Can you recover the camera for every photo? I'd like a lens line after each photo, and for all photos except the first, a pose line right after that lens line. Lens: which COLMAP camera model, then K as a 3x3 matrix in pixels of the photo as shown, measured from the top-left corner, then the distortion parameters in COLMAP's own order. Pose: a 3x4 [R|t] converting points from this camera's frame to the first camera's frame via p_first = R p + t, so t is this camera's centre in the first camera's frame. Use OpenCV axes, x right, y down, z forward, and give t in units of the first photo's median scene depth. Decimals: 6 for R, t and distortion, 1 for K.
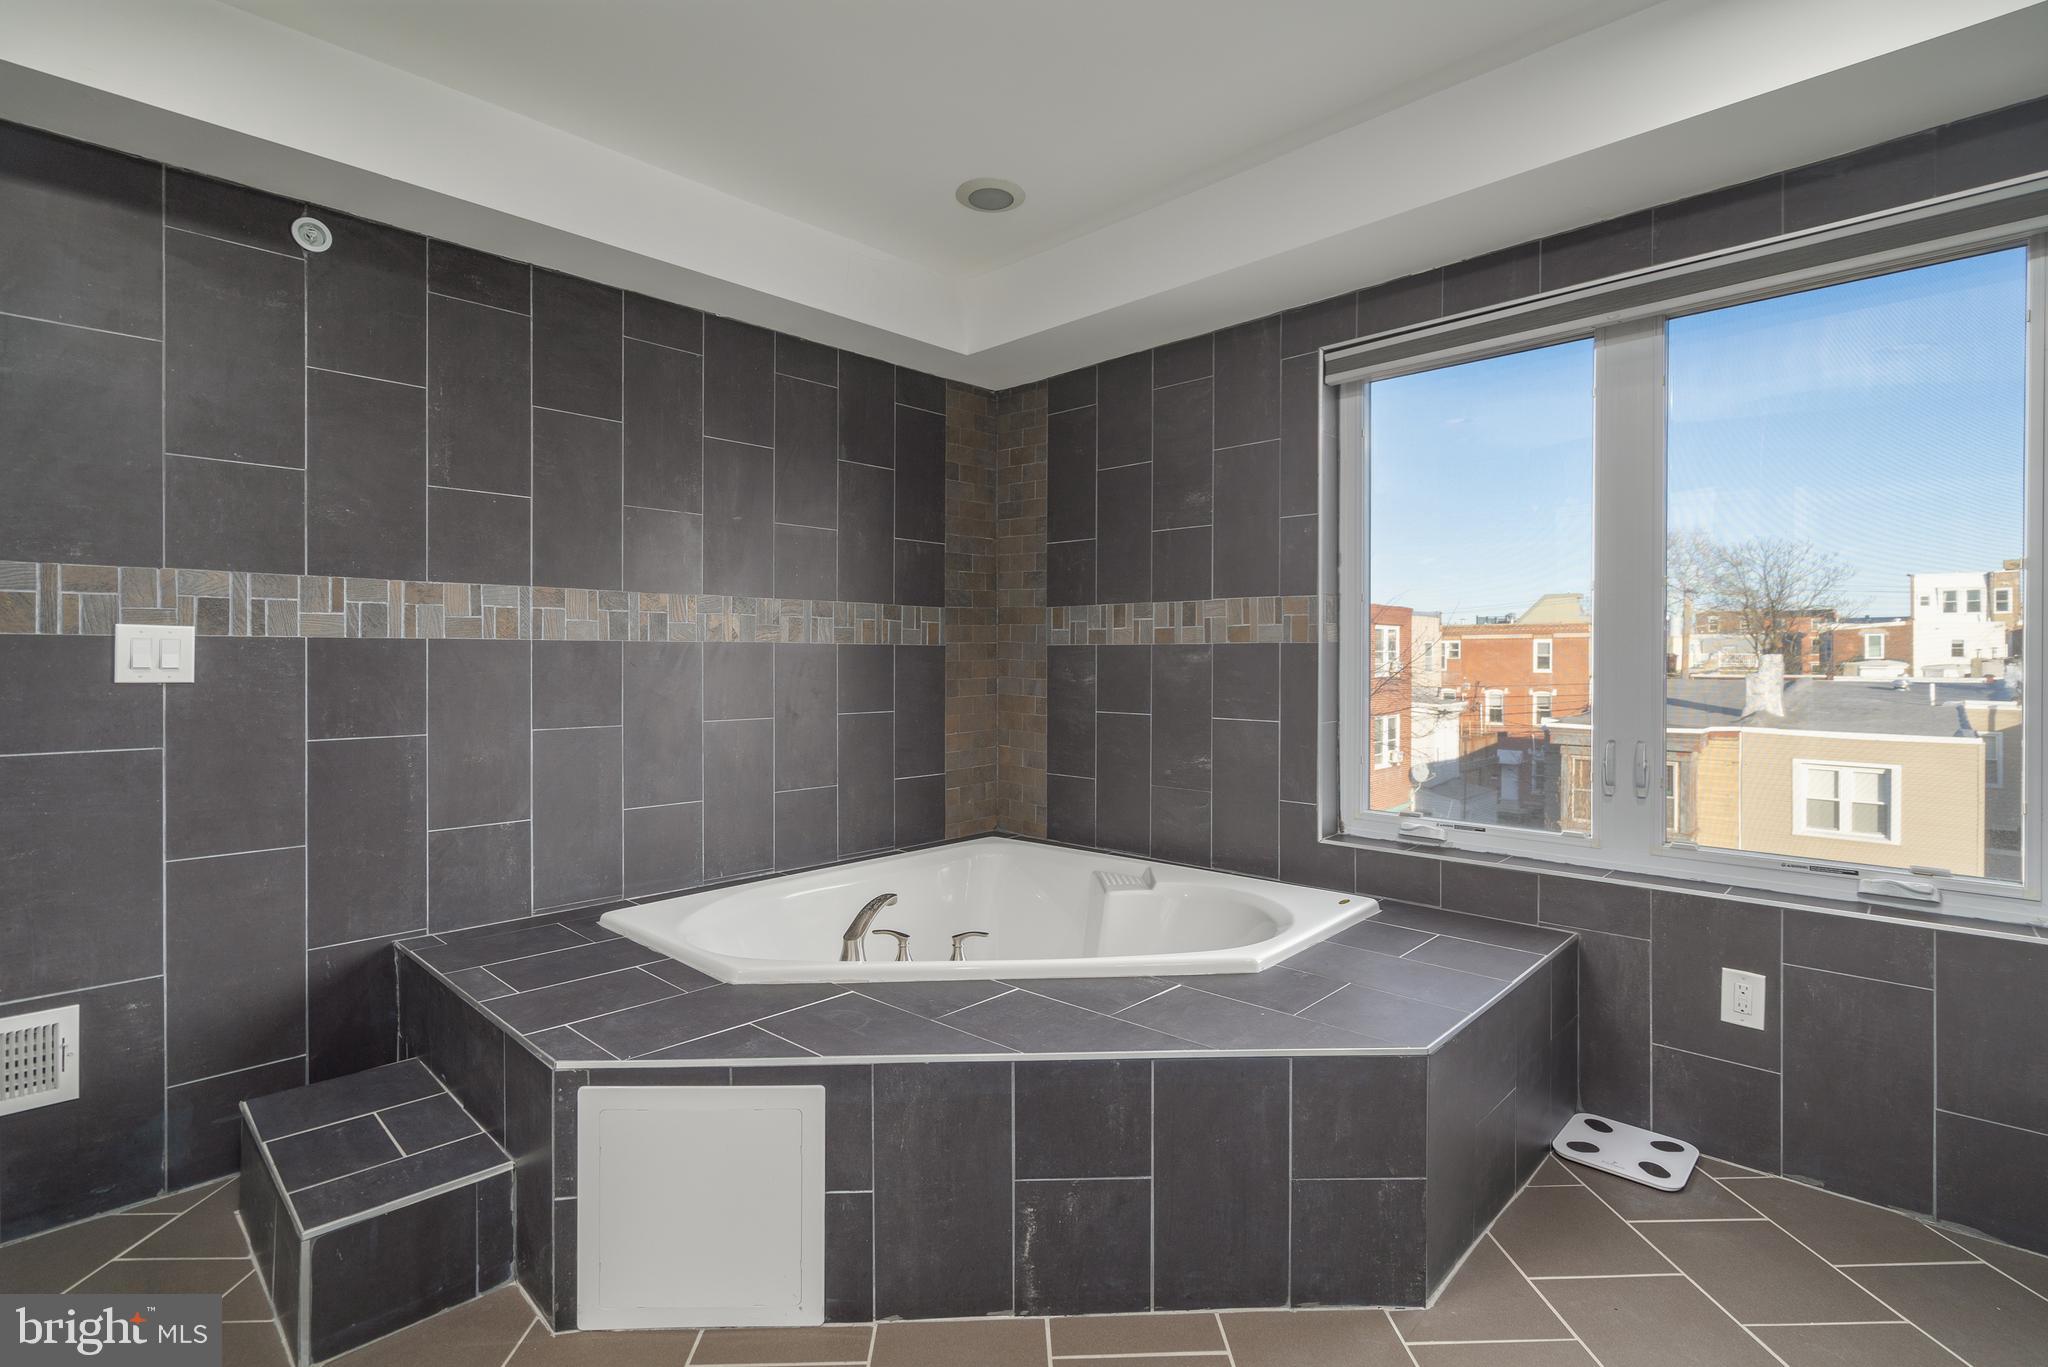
lens RADIAL K [[936.5, 0, 1028.3], [0, 936.5, 665.6], [0, 0, 1]] dist [-0.004585, 0.002298]
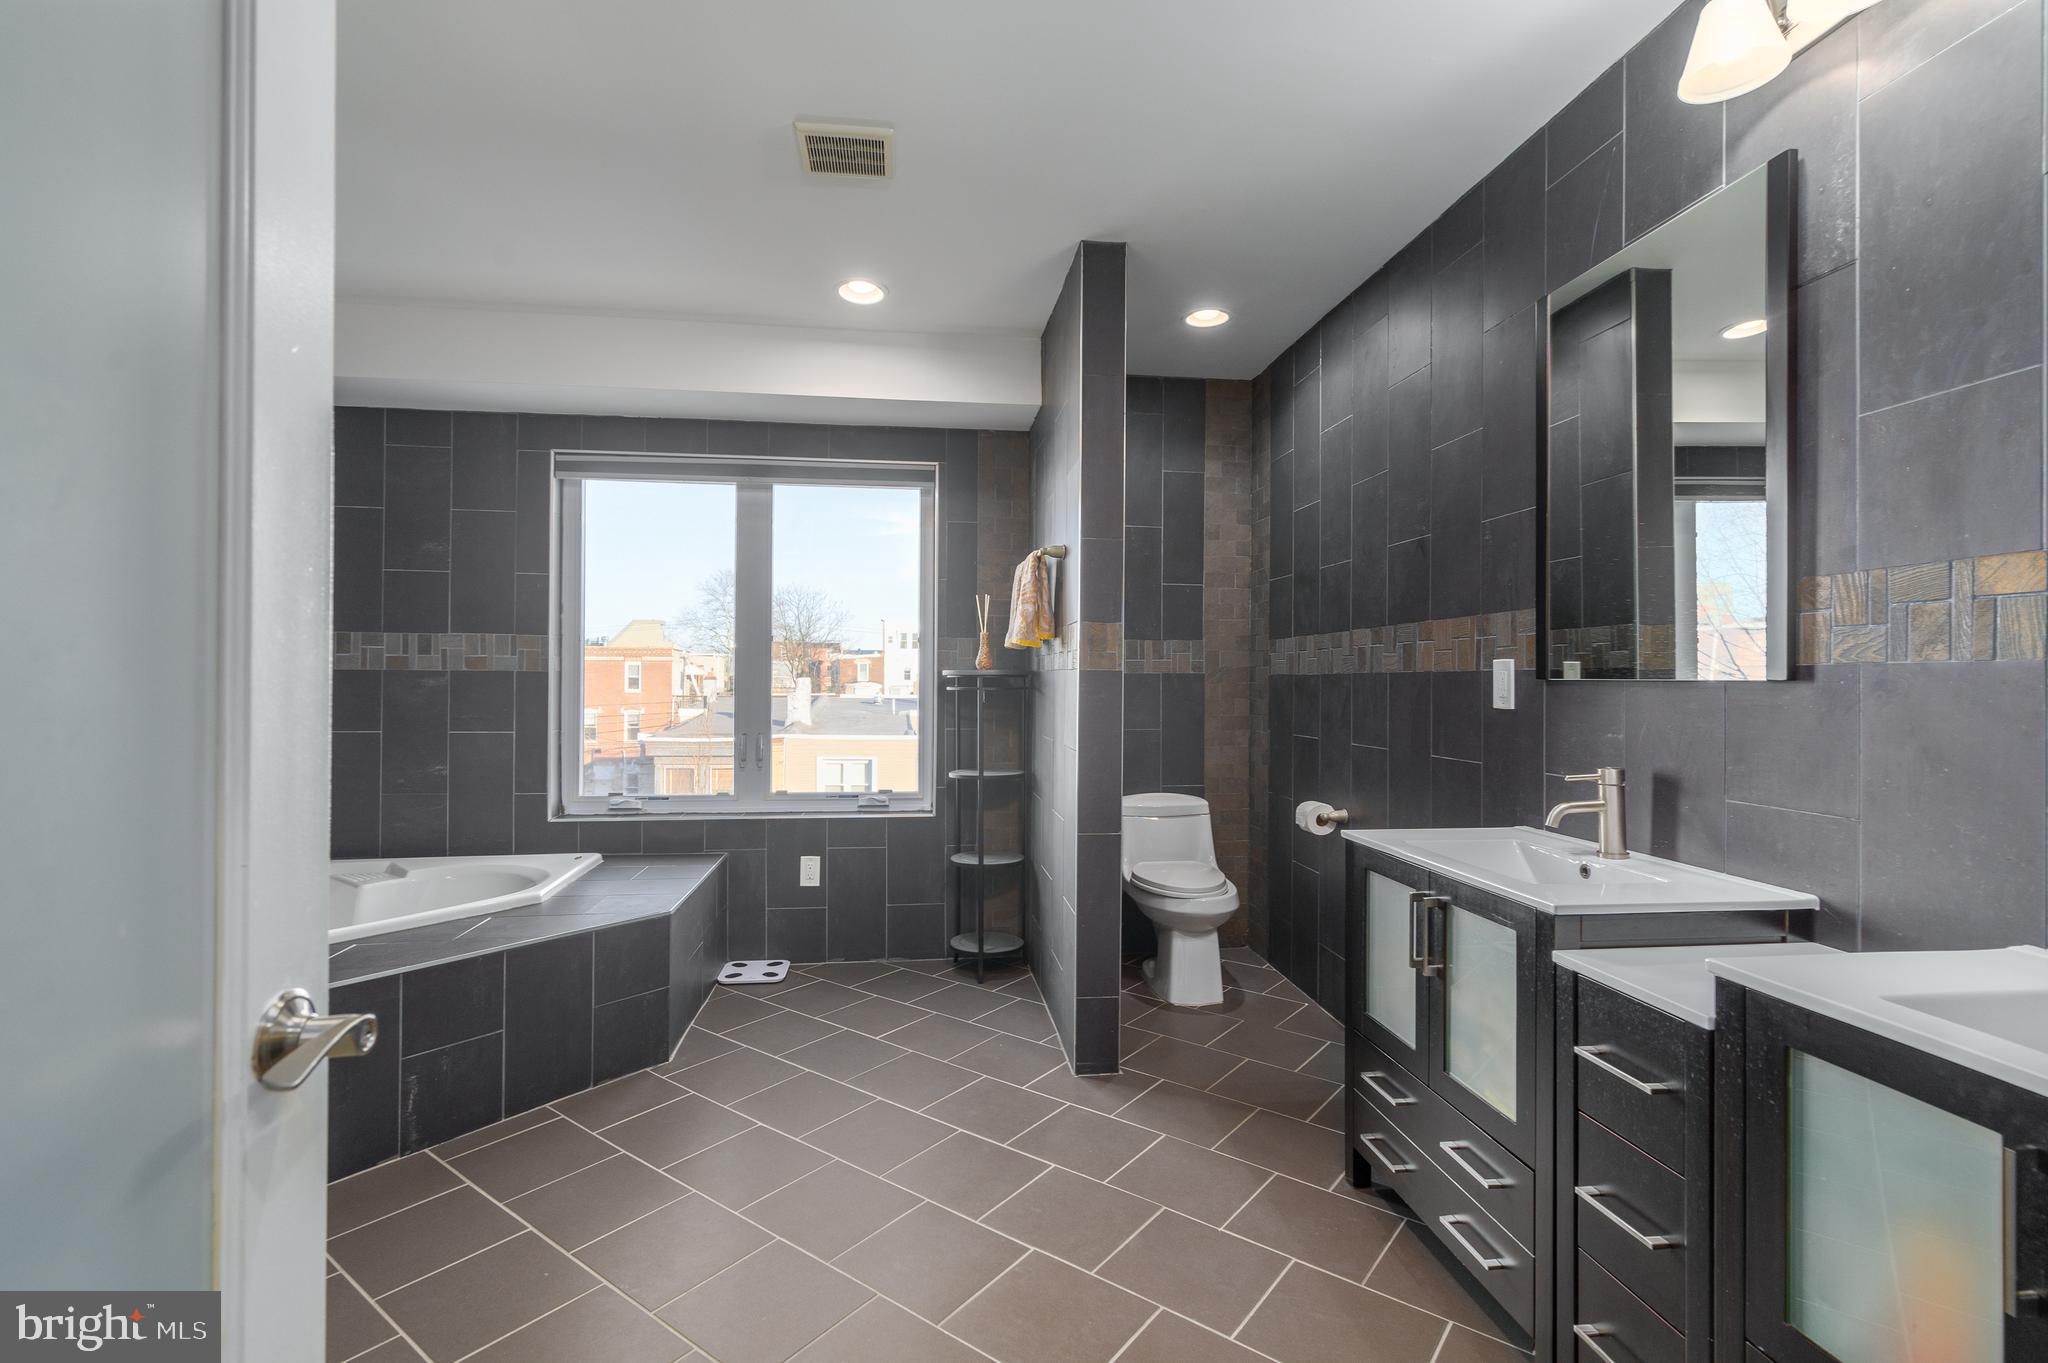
lens RADIAL K [[936.5, 0, 1024.2], [0, 936.5, 678.6], [0, 0, 1]] dist [-0.004585, 0.002298]
pose [[0.616886, 0.007050, 0.787021, -0.243934], [-0.001080, 0.999967, -0.008111, -0.003018], [-0.787052, 0.004154, 0.616873, -0.266585]]
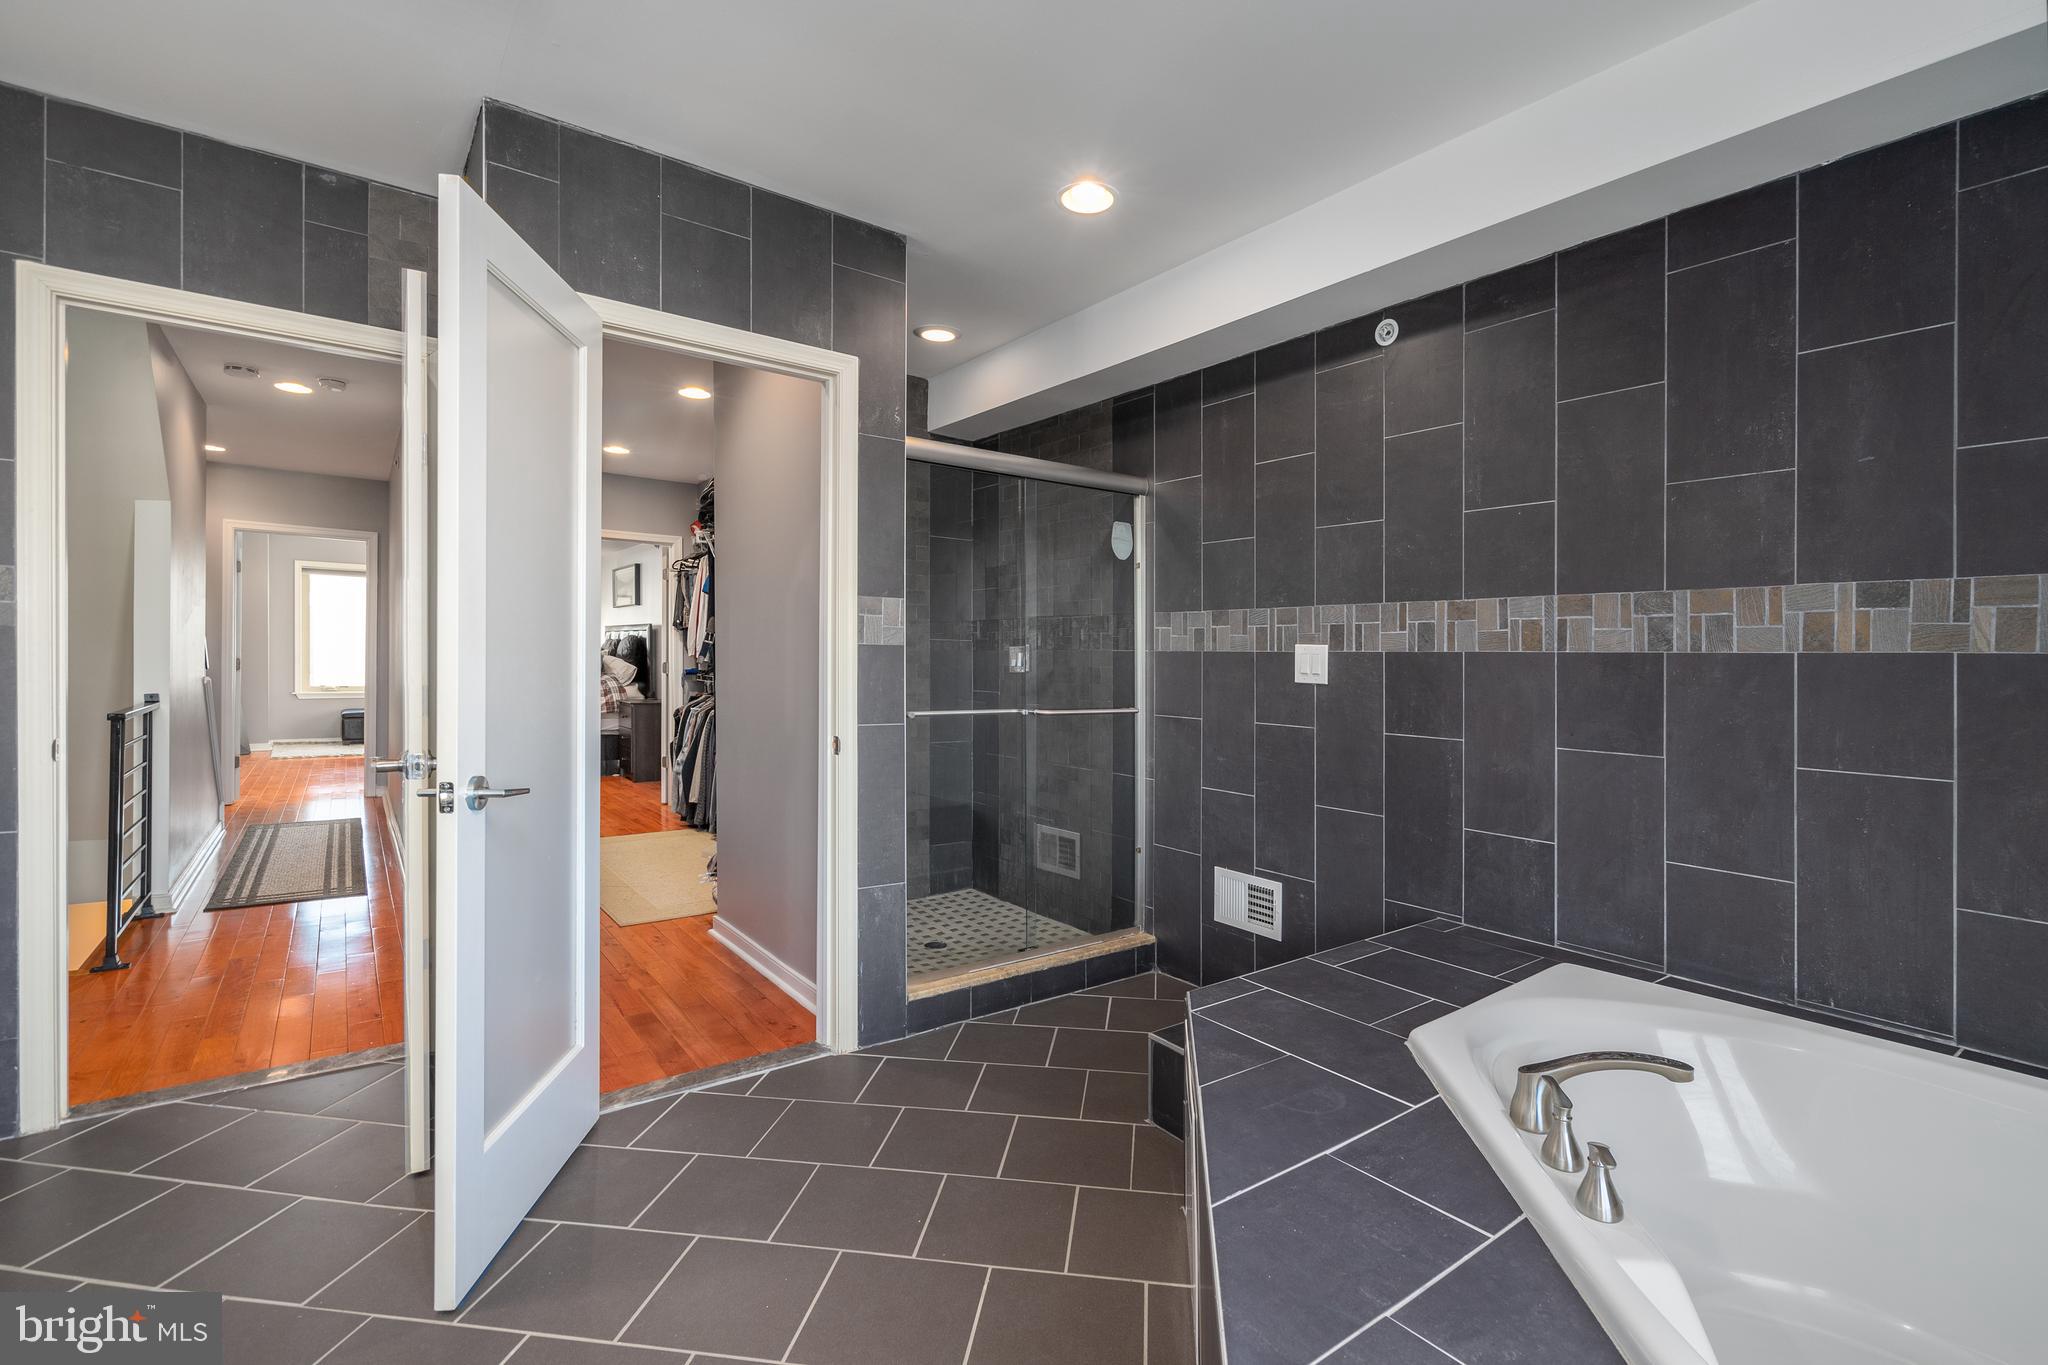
lens RADIAL K [[936.5, 0, 1028.5], [0, 936.5, 673.5], [0, 0, 1]] dist [-0.004585, 0.002298]
pose [[-0.154913, 0.014267, -0.987825, 0.534883], [-0.022562, 0.999584, 0.017975, -0.012103], [0.987670, 0.025071, -0.154527, 0.692256]]
